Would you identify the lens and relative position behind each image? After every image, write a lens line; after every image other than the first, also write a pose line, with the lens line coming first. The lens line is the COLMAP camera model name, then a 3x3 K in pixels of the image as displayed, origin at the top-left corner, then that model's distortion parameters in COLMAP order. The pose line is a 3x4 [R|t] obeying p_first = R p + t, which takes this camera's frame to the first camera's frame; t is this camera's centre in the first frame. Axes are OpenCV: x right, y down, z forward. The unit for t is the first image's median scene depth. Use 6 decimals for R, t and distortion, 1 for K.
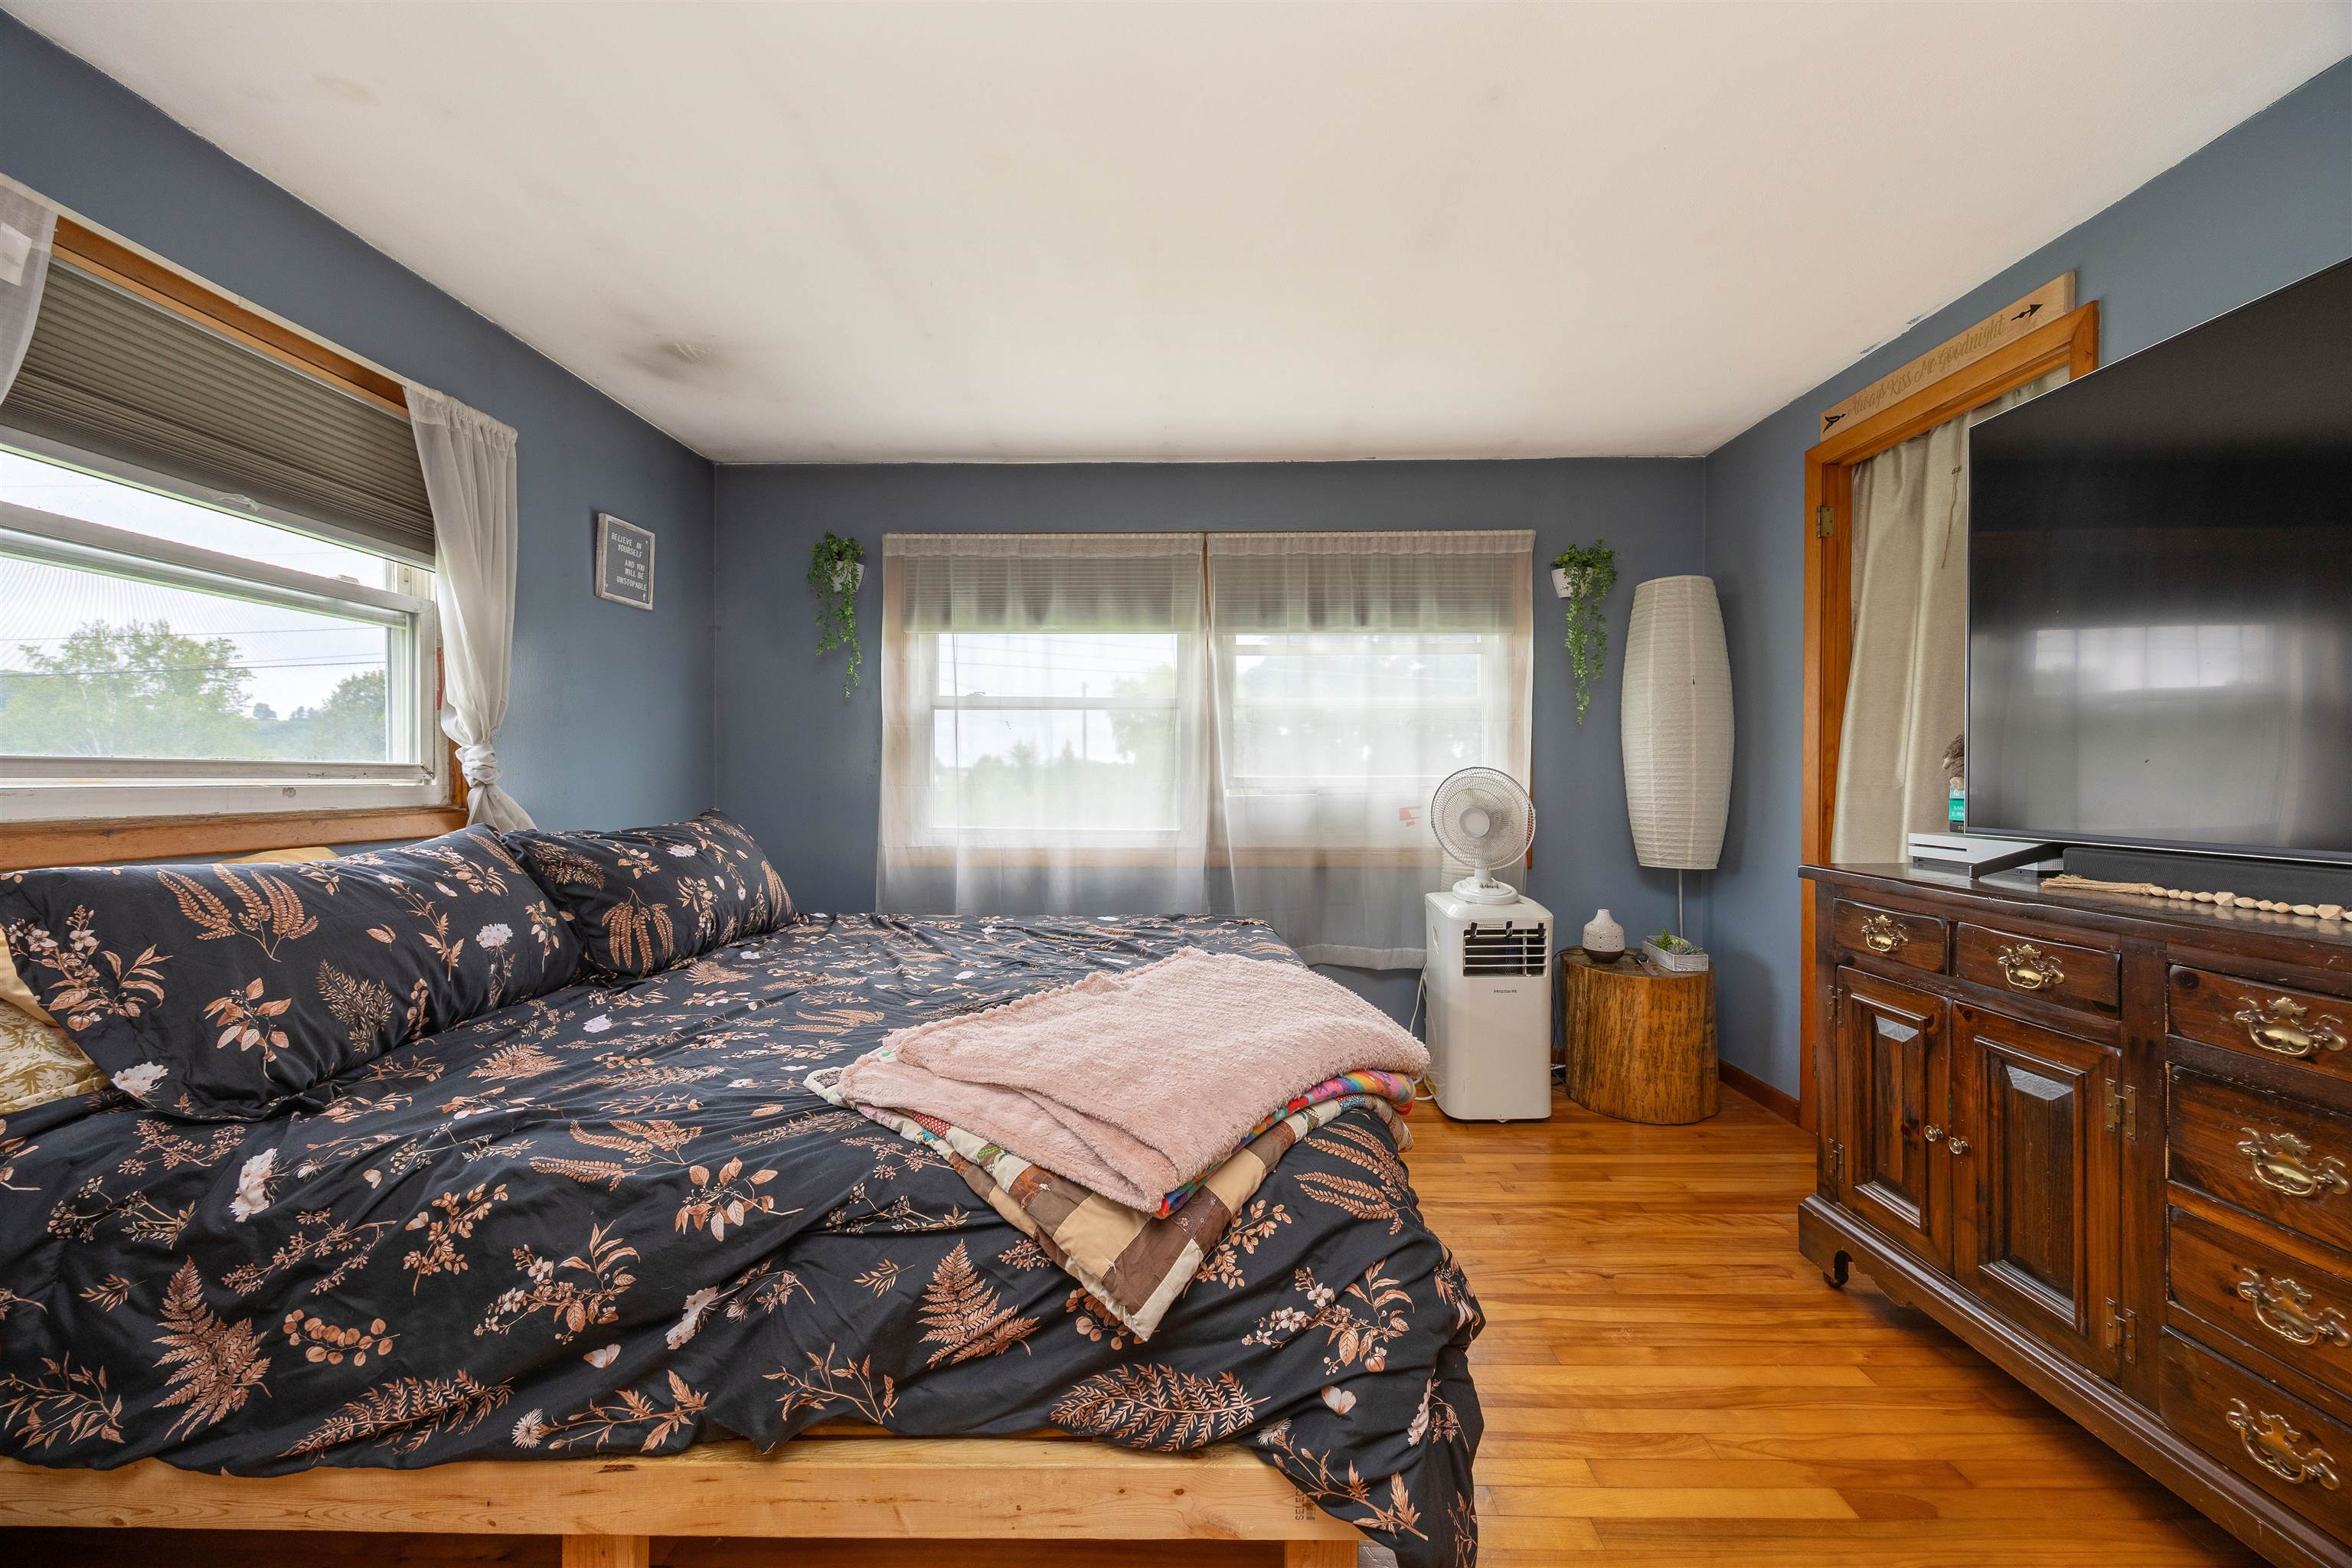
lens RADIAL K [[888.1, 0, 1185.0], [0, 888.1, 777.8], [0, 0, 1]] dist [-0.005052, 0.000651]
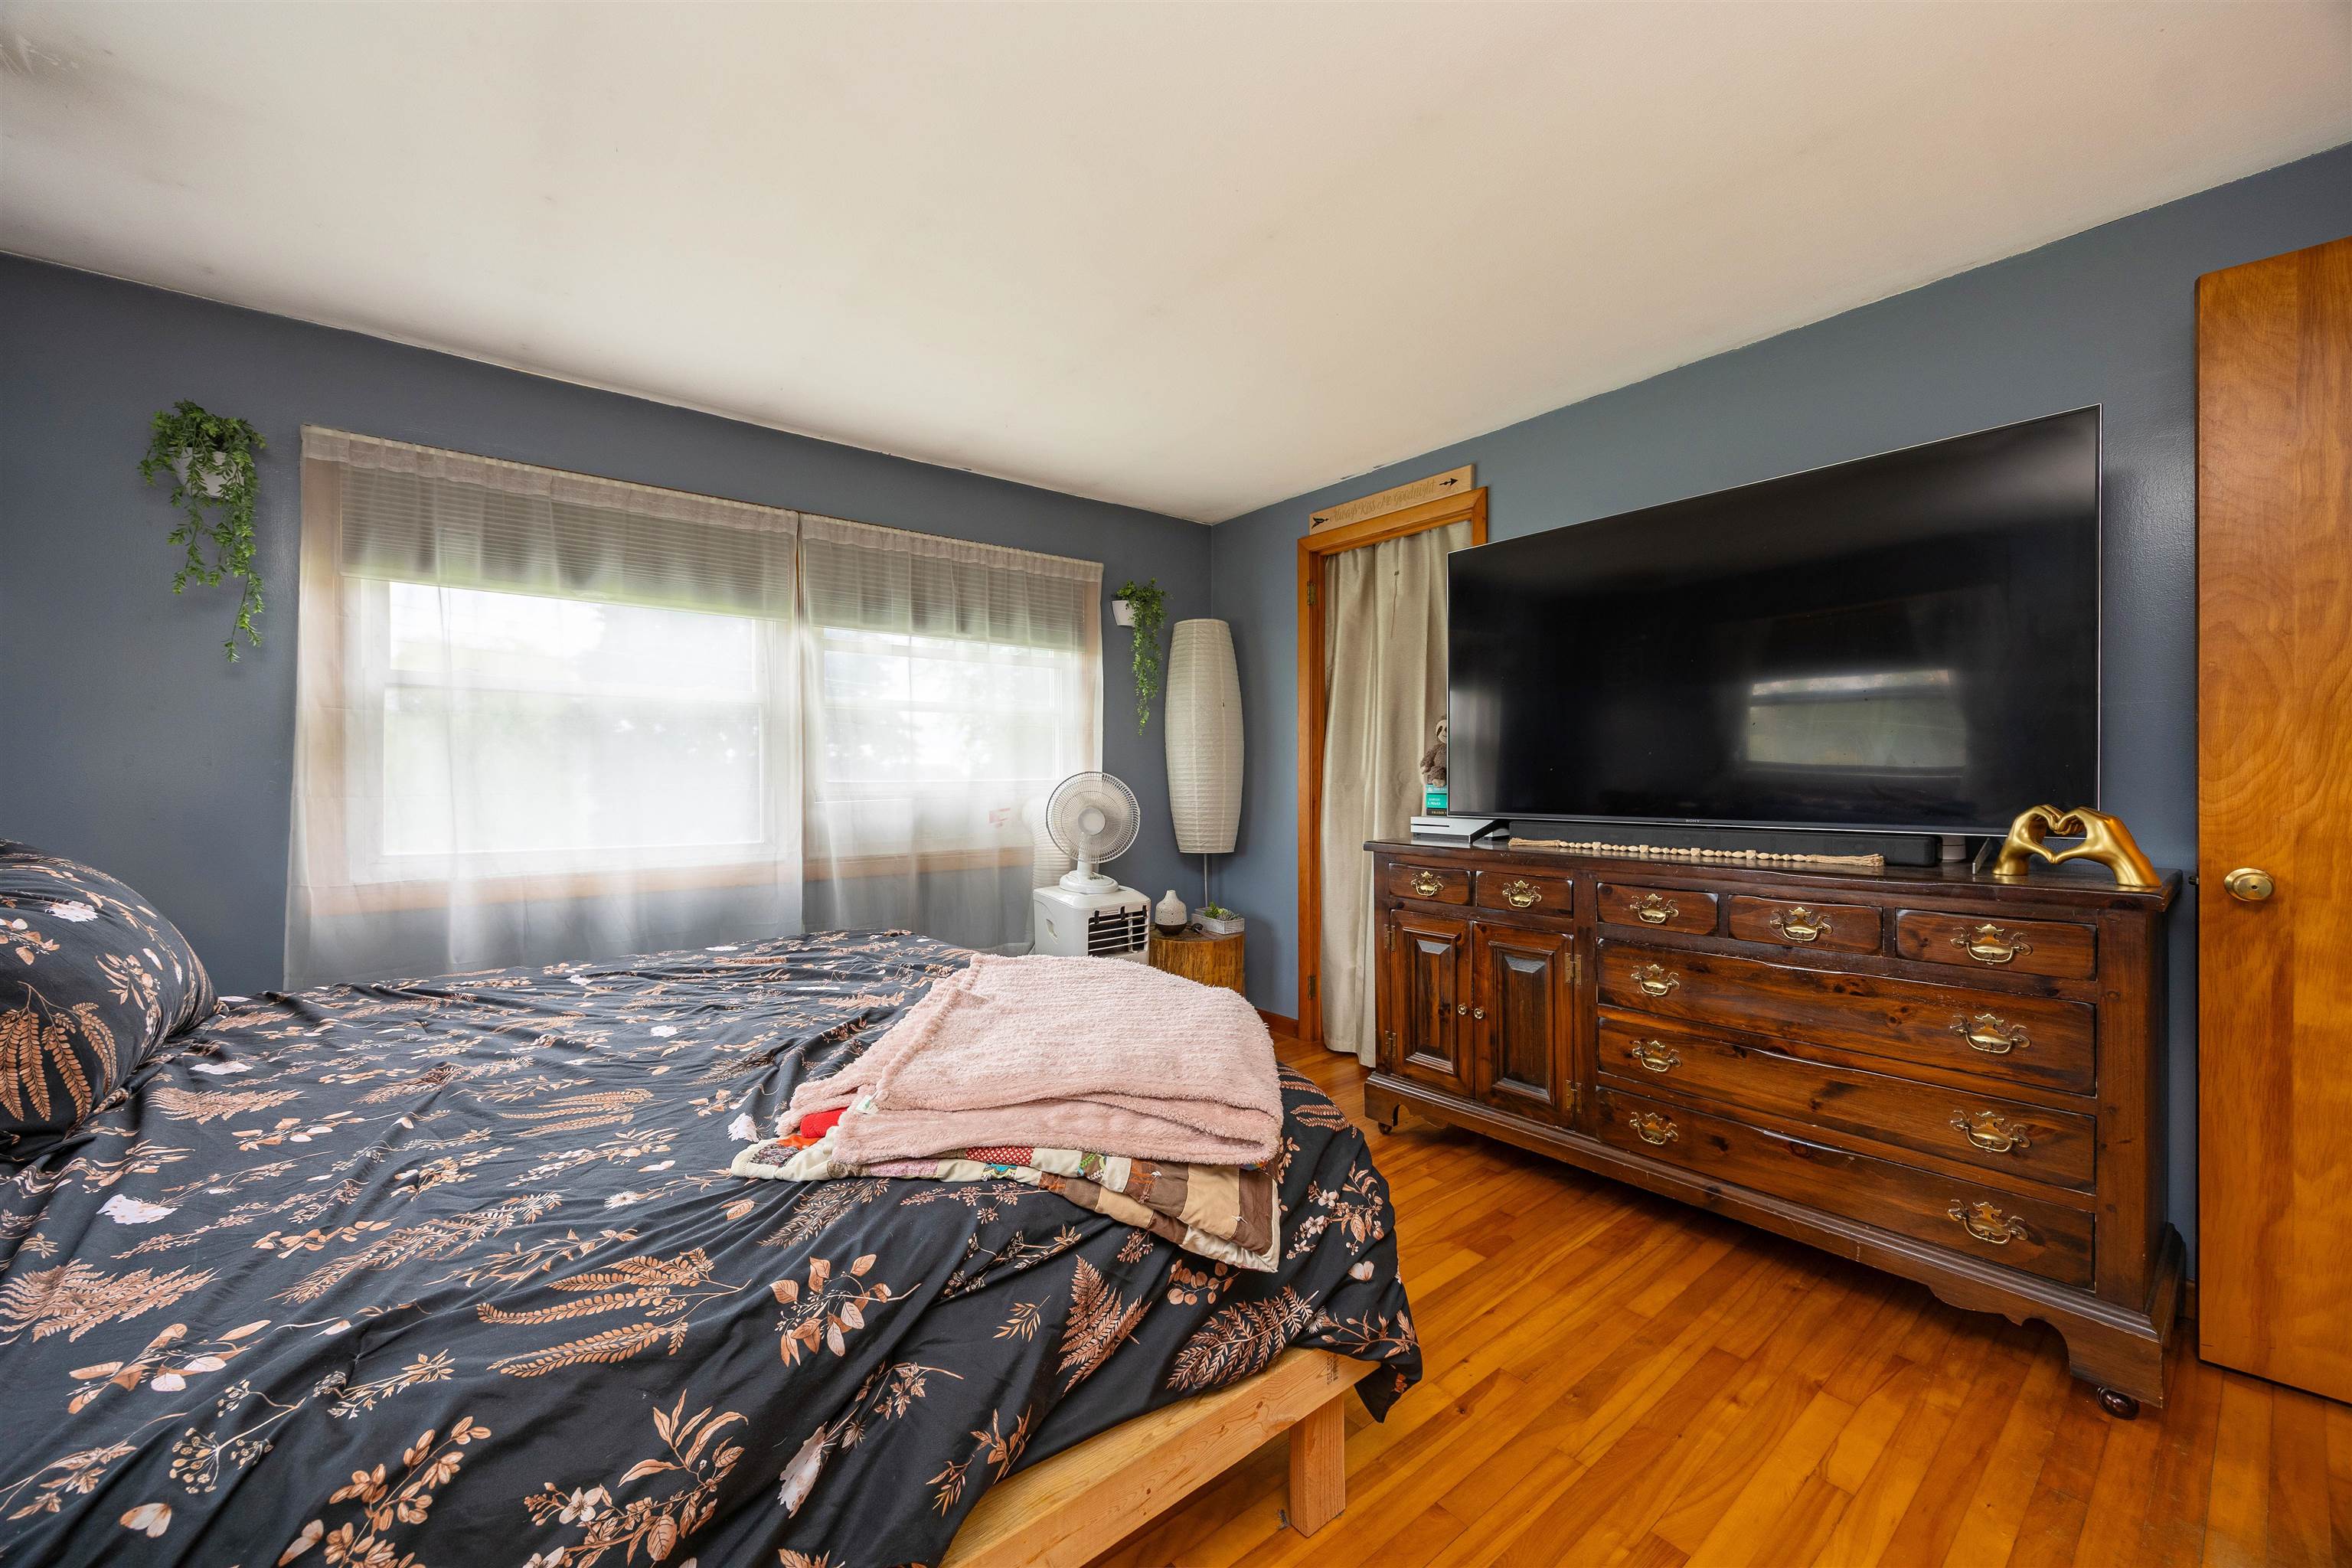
lens RADIAL K [[888.1, 0, 1182.1], [0, 888.1, 777.8], [0, 0, 1]] dist [-0.005052, 0.000651]
pose [[0.770710, -0.002455, 0.637181, -0.478438], [0.004924, 0.999986, -0.002103, -0.002149], [-0.637167, 0.004758, 0.770711, 0.103663]]
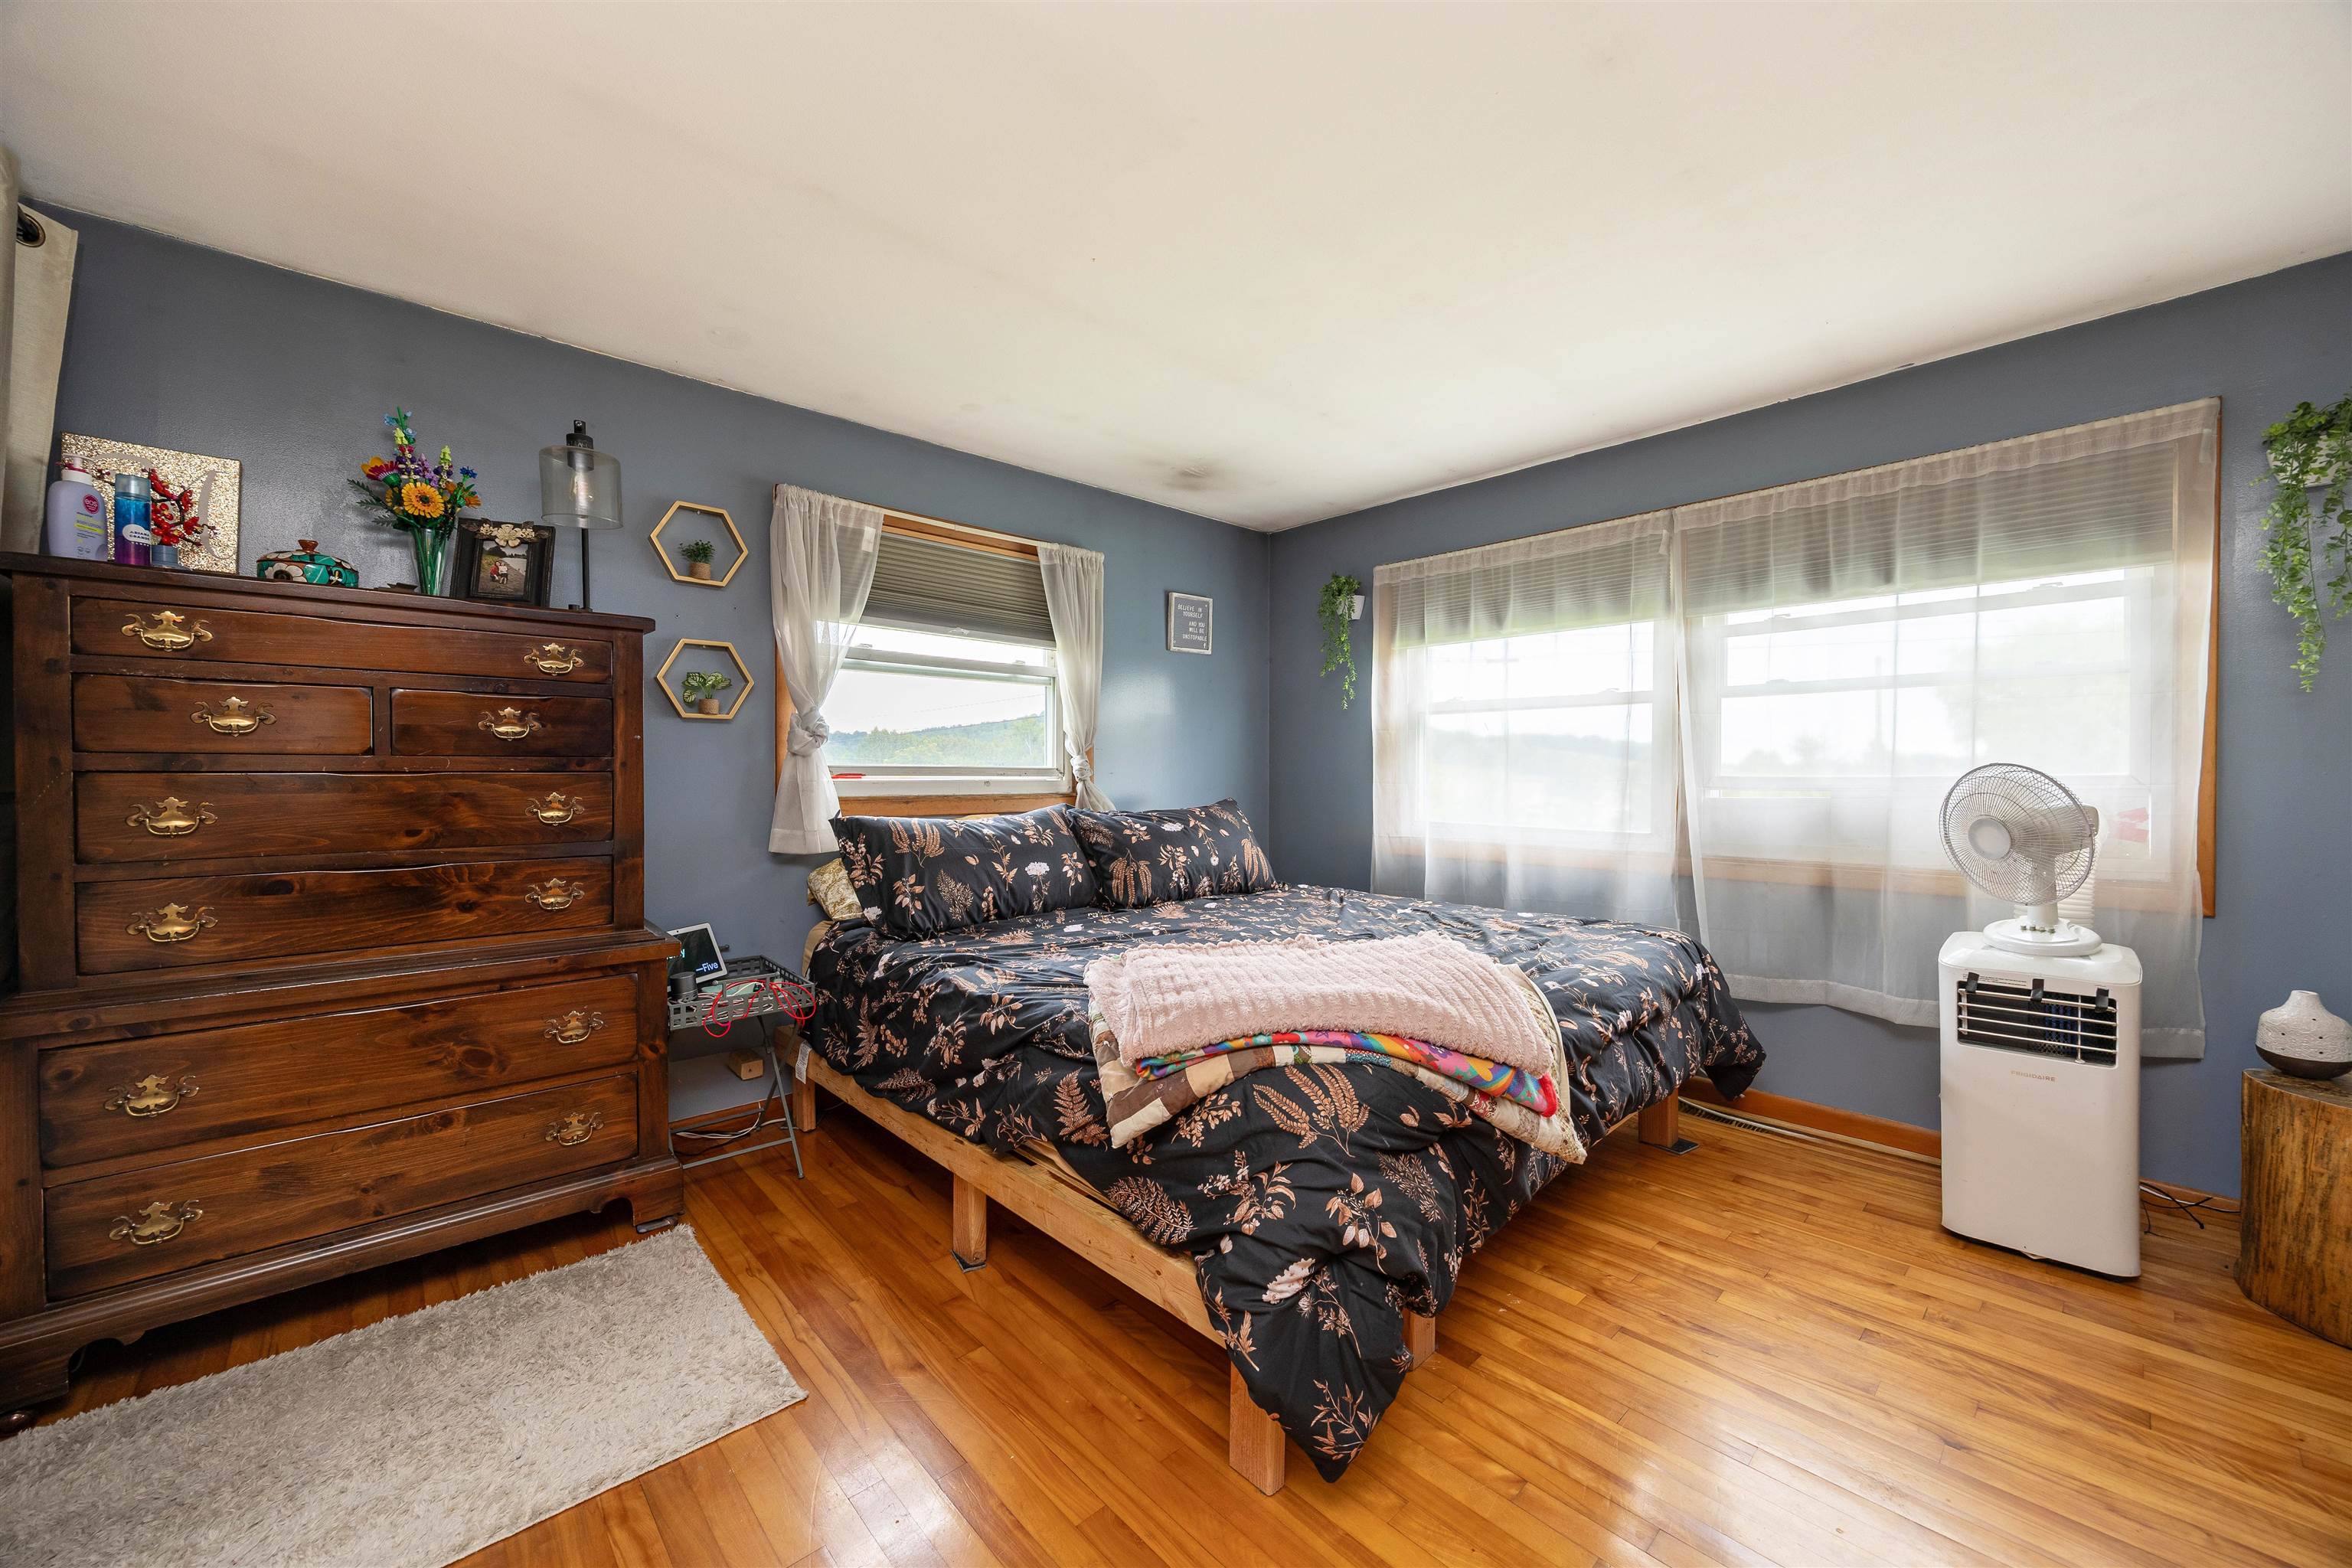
lens RADIAL K [[888.1, 0, 1188.6], [0, 888.1, 781.8], [0, 0, 1]] dist [-0.005052, 0.000651]
pose [[0.696514, 0.006588, -0.717513, 0.623845], [-0.001338, 0.999968, 0.007882, -0.003063], [0.717542, -0.004530, 0.696500, 0.018514]]
